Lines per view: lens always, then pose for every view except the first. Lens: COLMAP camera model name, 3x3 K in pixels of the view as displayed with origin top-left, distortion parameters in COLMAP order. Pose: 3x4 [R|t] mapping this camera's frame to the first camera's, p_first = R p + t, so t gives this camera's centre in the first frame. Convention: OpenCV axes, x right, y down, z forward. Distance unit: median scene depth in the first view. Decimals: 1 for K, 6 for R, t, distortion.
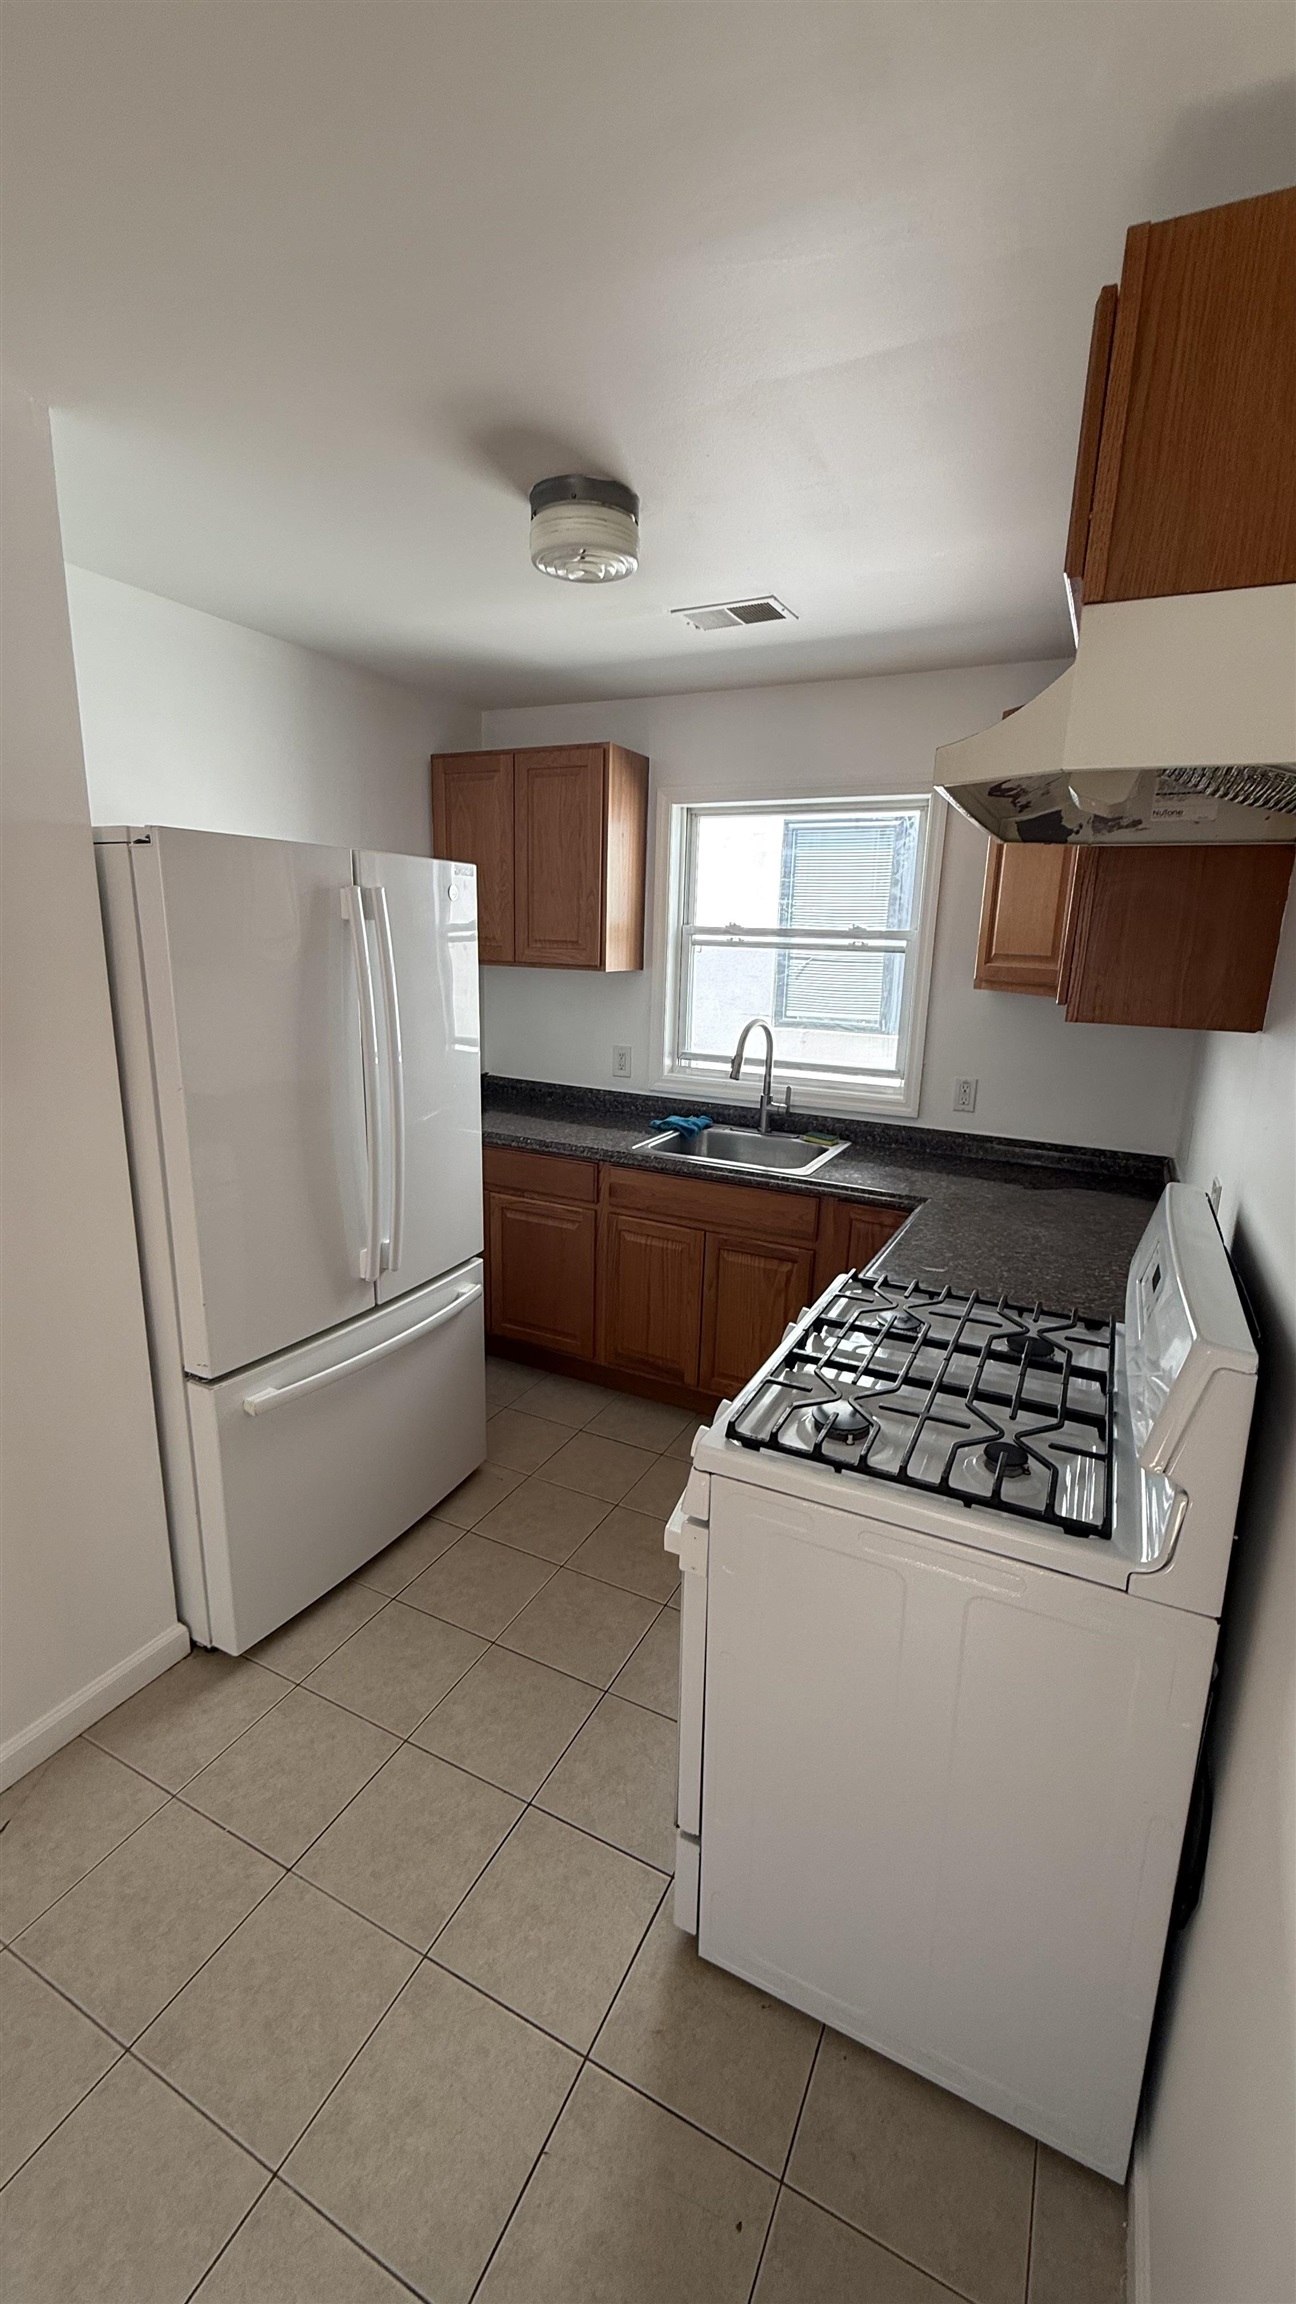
lens RADIAL K [[916.9, 0, 646.0], [0, 916.9, 1150.8], [0, 0, 1]] dist [0.002847, -0.000155]
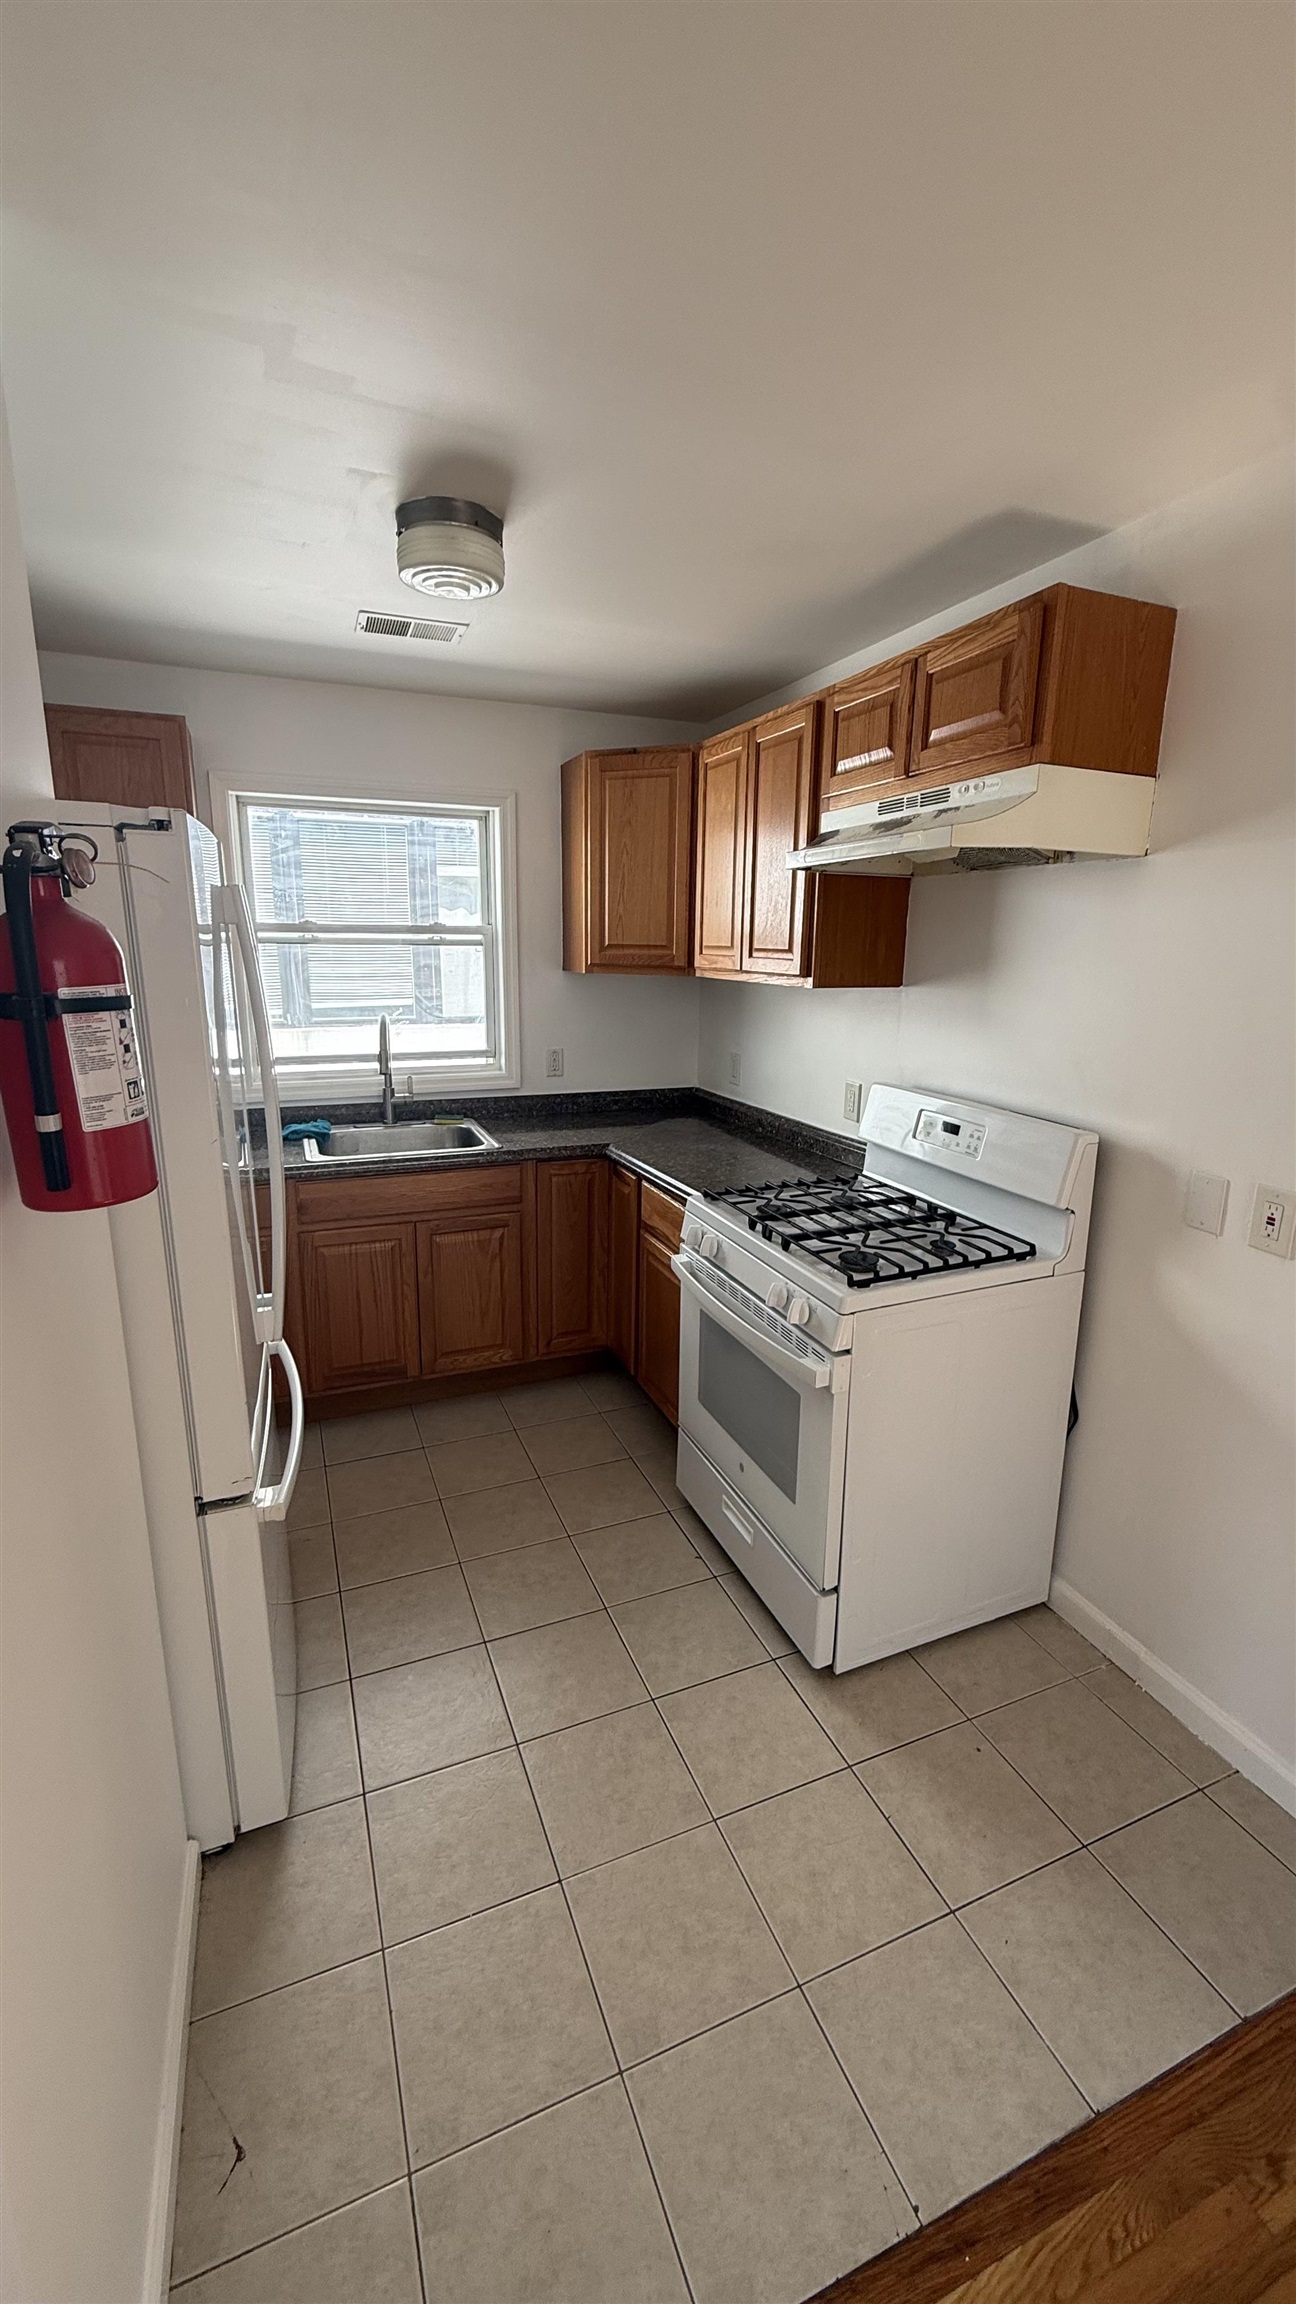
lens RADIAL K [[916.9, 0, 651.6], [0, 916.9, 1145.2], [0, 0, 1]] dist [0.002847, -0.000155]
pose [[0.655956, -0.185564, 0.731634, -0.484469], [0.179988, 0.979802, 0.087136, -0.037598], [-0.733025, 0.074528, 0.676106, 0.102859]]
